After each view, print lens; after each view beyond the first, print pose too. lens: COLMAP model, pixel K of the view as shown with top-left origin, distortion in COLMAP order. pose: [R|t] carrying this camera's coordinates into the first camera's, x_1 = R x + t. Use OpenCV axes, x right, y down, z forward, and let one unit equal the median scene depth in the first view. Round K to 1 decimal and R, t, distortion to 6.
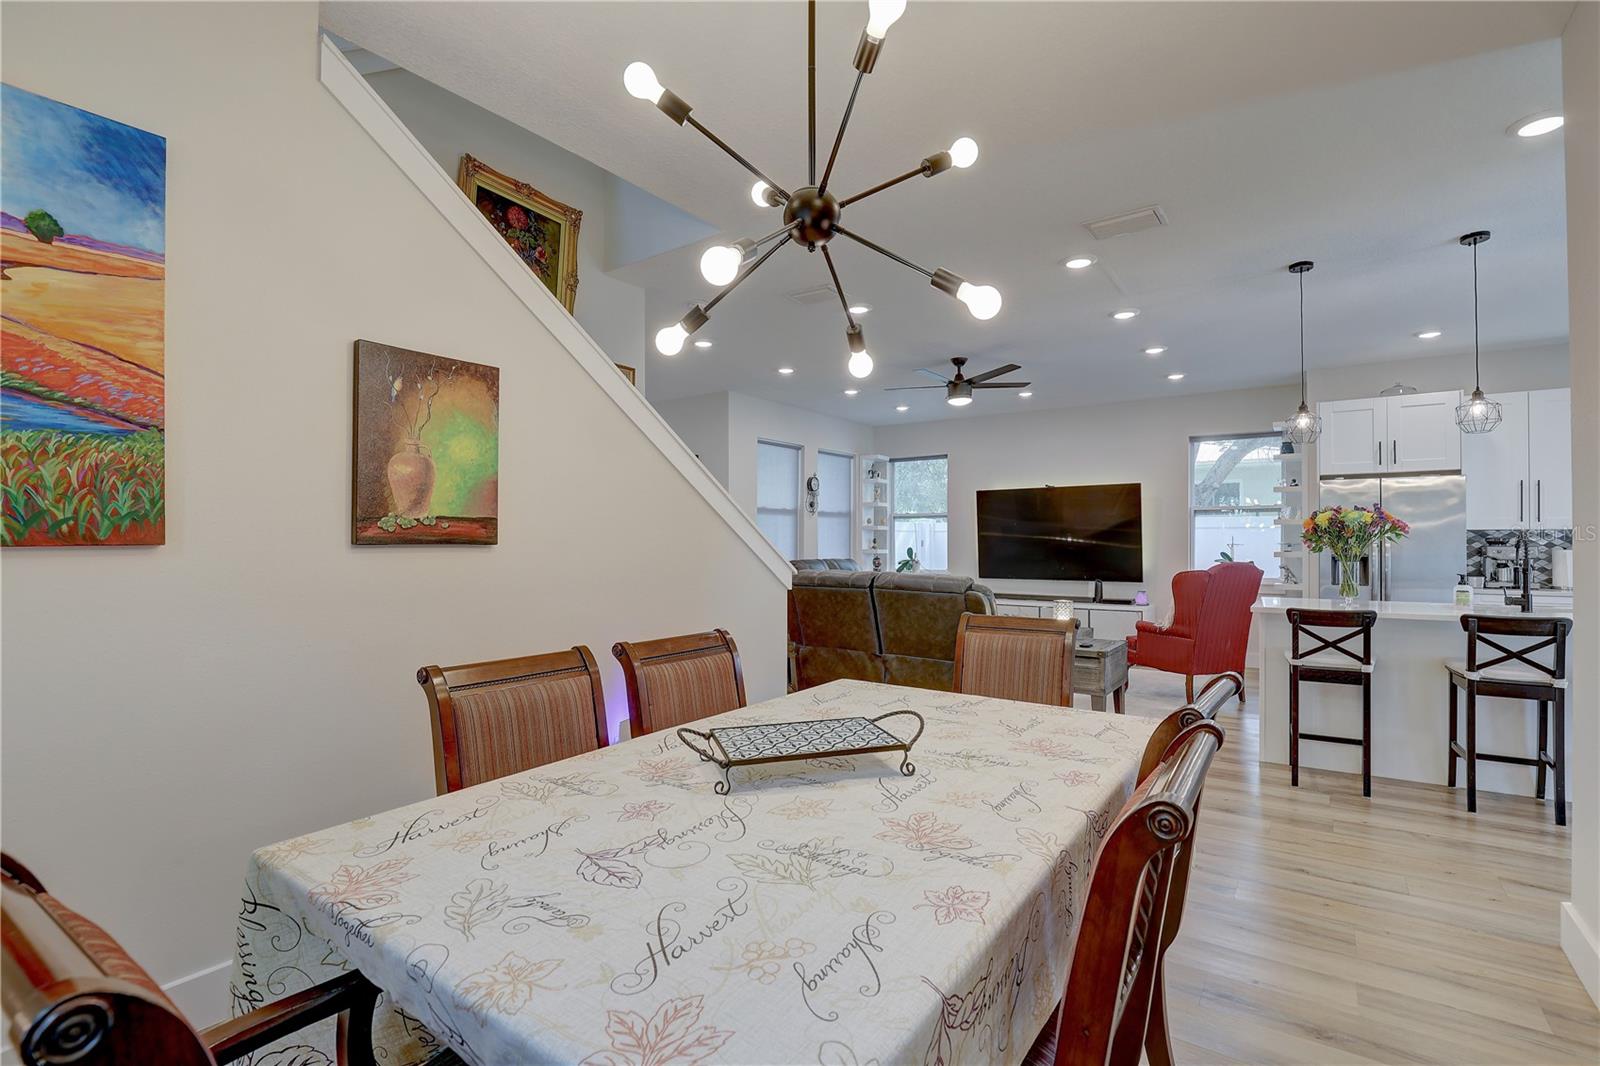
lens RADIAL K [[731.7, 0, 803.6], [0, 731.7, 536.1], [0, 0, 1]] dist [-0.028835, -0.000179]
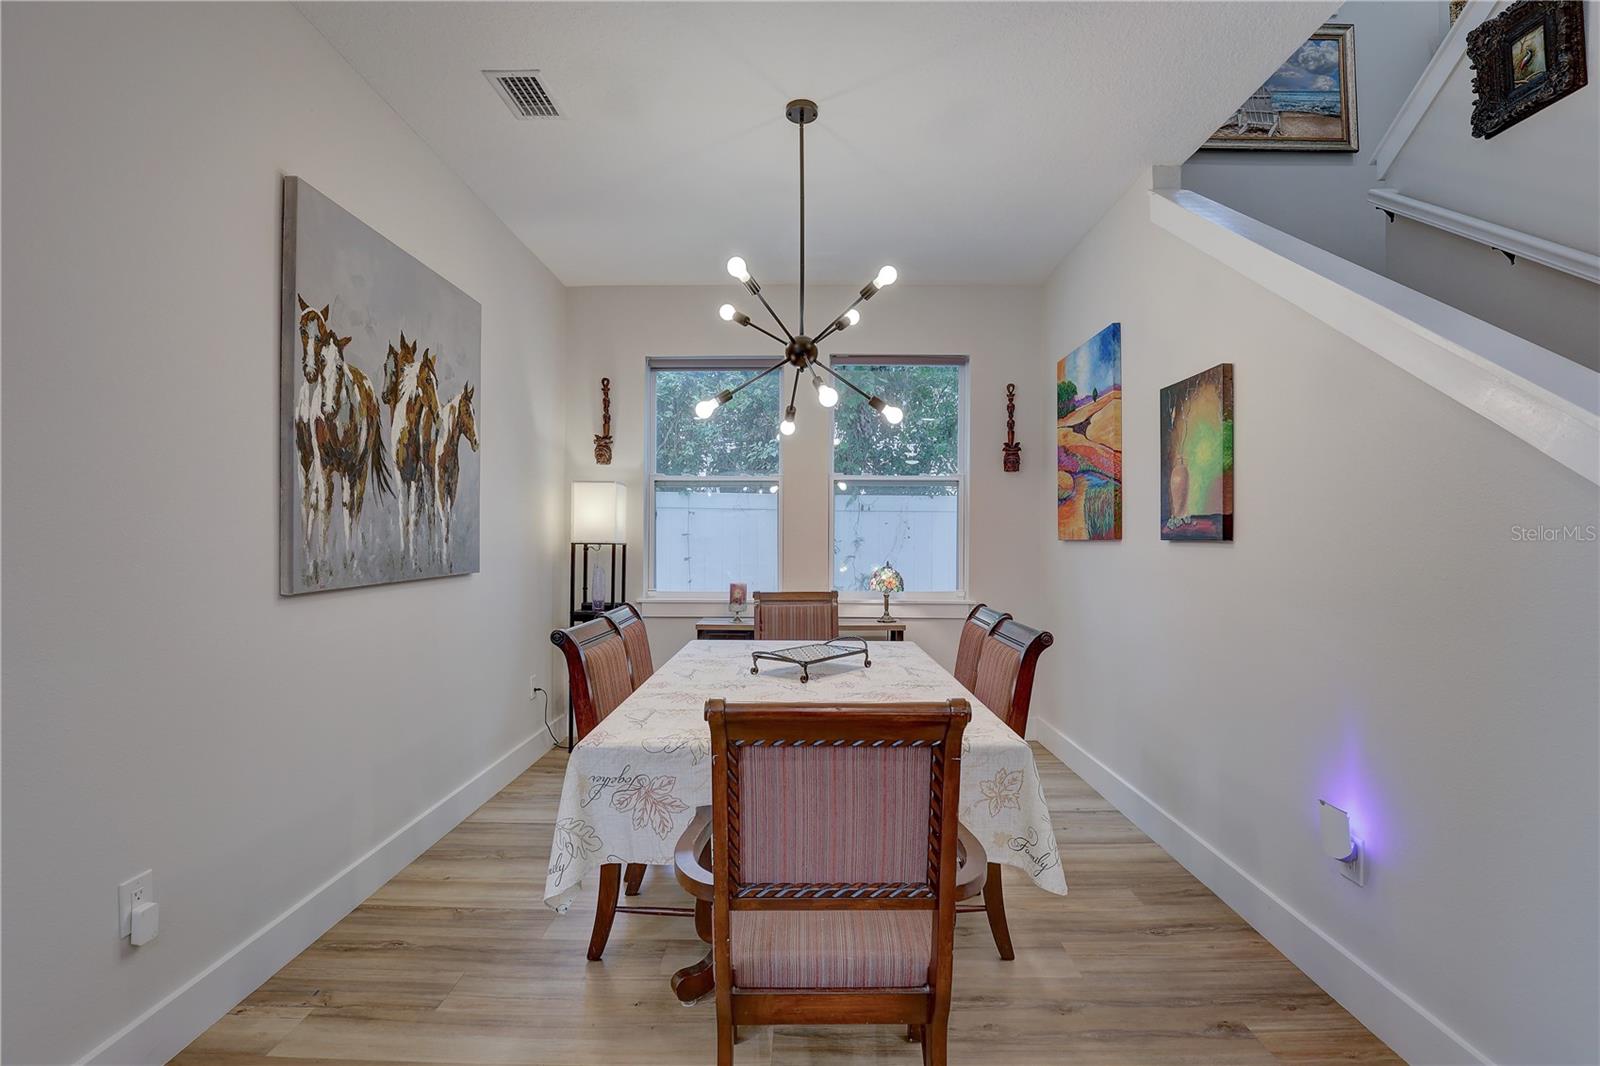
lens RADIAL K [[731.7, 0, 803.6], [0, 731.7, 536.1], [0, 0, 1]] dist [-0.028835, -0.000179]
pose [[-0.813748, -0.003628, -0.581206, 0.574825], [0.001868, 0.999959, -0.008857, 0.012468], [0.581215, -0.008293, -0.813708, 1.357730]]
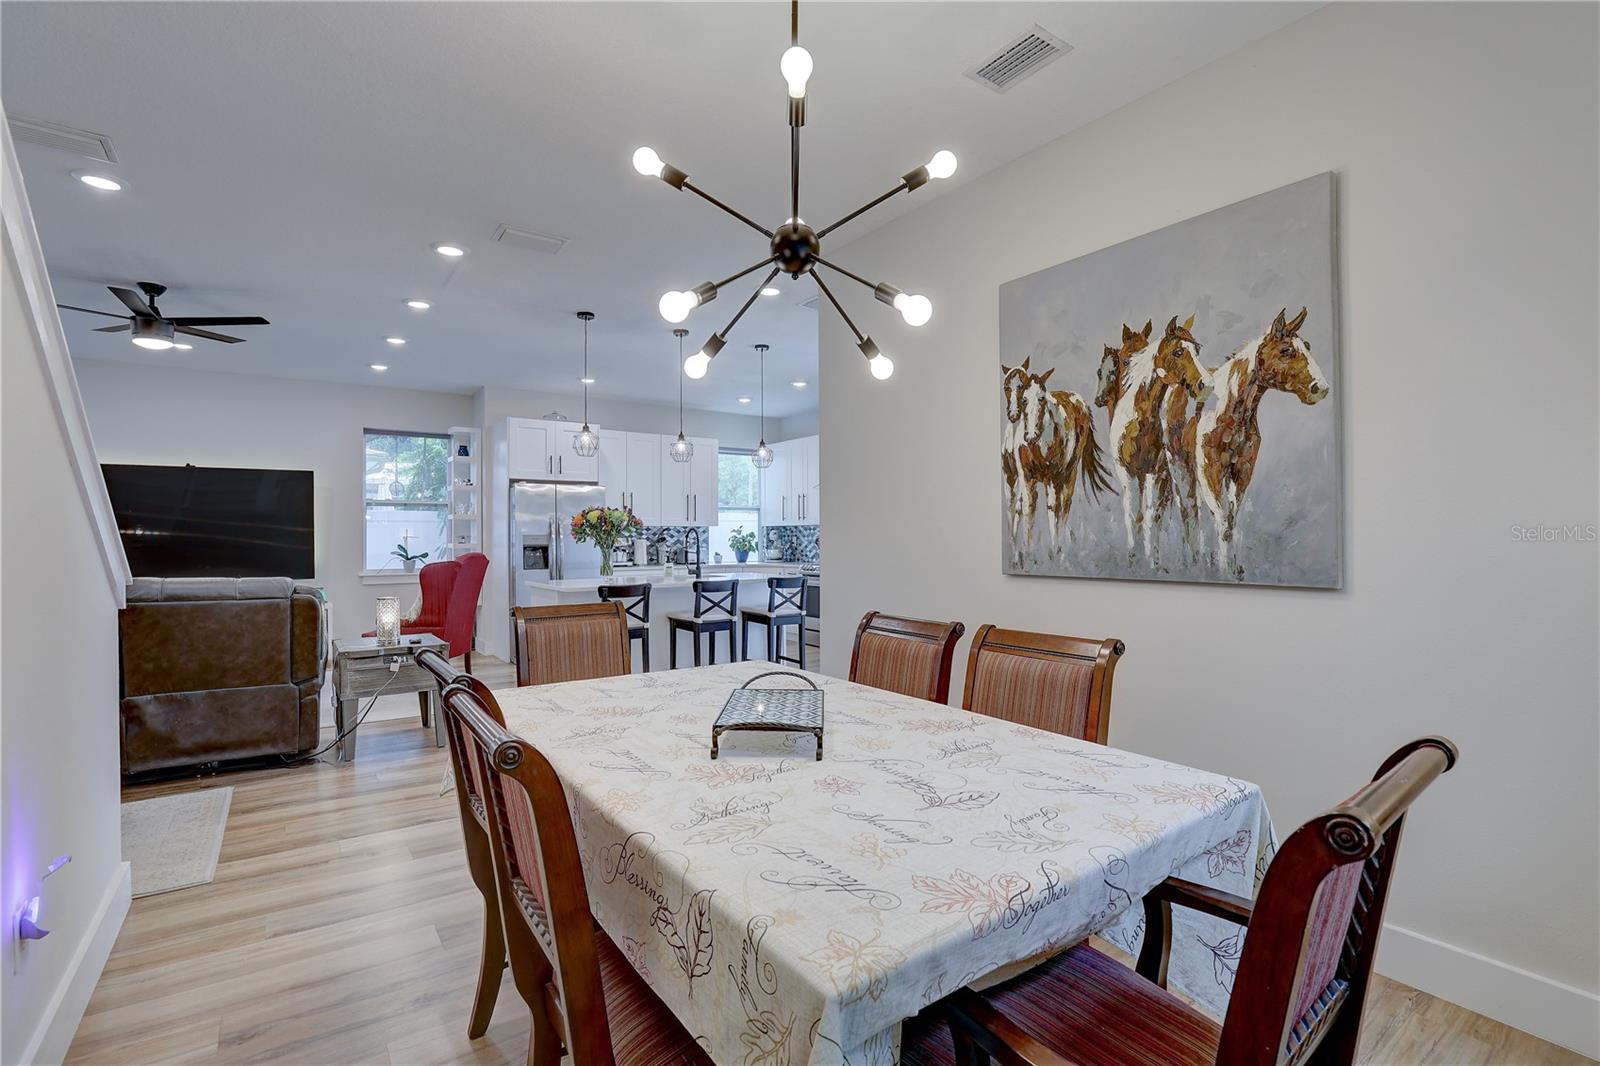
lens RADIAL K [[731.7, 0, 803.6], [0, 731.7, 536.1], [0, 0, 1]] dist [-0.028835, -0.000179]
pose [[0.318054, -0.003156, 0.948067, -0.599640], [-0.005641, 0.999970, 0.005221, 0.004307], [-0.948056, -0.007008, 0.318027, 0.344874]]
